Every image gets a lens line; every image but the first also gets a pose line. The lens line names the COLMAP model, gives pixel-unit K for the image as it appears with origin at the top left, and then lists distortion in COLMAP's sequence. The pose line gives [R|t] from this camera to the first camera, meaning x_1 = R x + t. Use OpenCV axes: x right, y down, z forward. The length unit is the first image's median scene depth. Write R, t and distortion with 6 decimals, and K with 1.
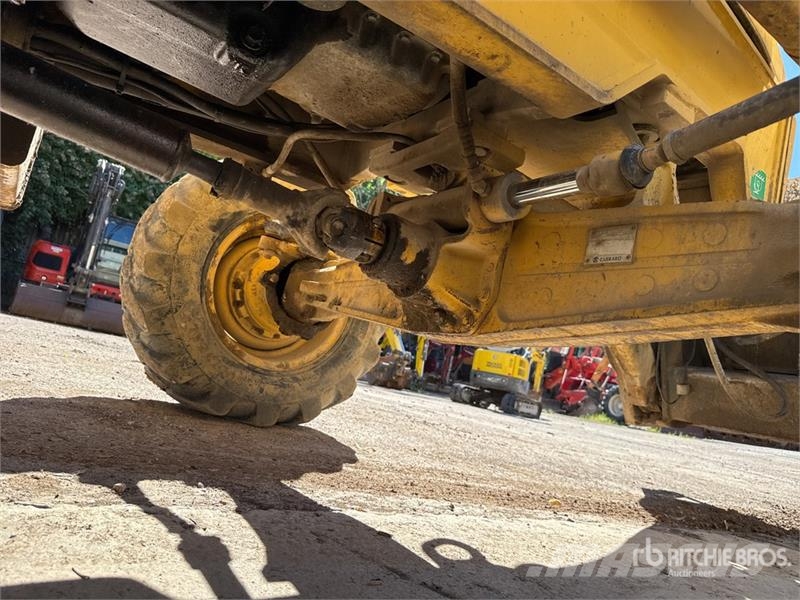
lens RADIAL K [[564.4, 0, 397.4], [0, 564.4, 299.3], [0, 0, 1]] dist [0.111221, -0.175960]
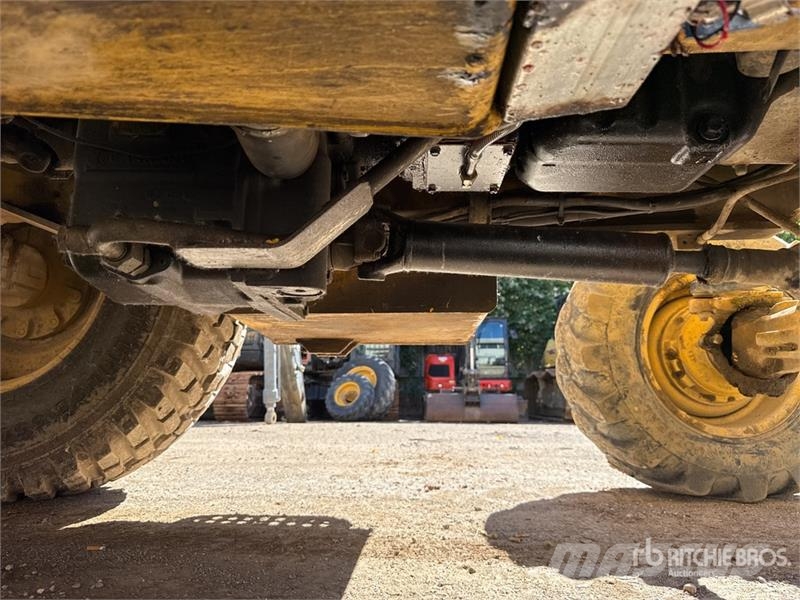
lens RADIAL K [[572.9, 0, 392.7], [0, 572.9, 298.9], [0, 0, 1]] dist [0.027125, -0.036816]
pose [[0.785492, -0.306845, -0.537447, -0.102224], [0.241398, 0.951552, -0.190461, -0.046298], [0.569850, 0.019867, 0.821508, -0.071530]]
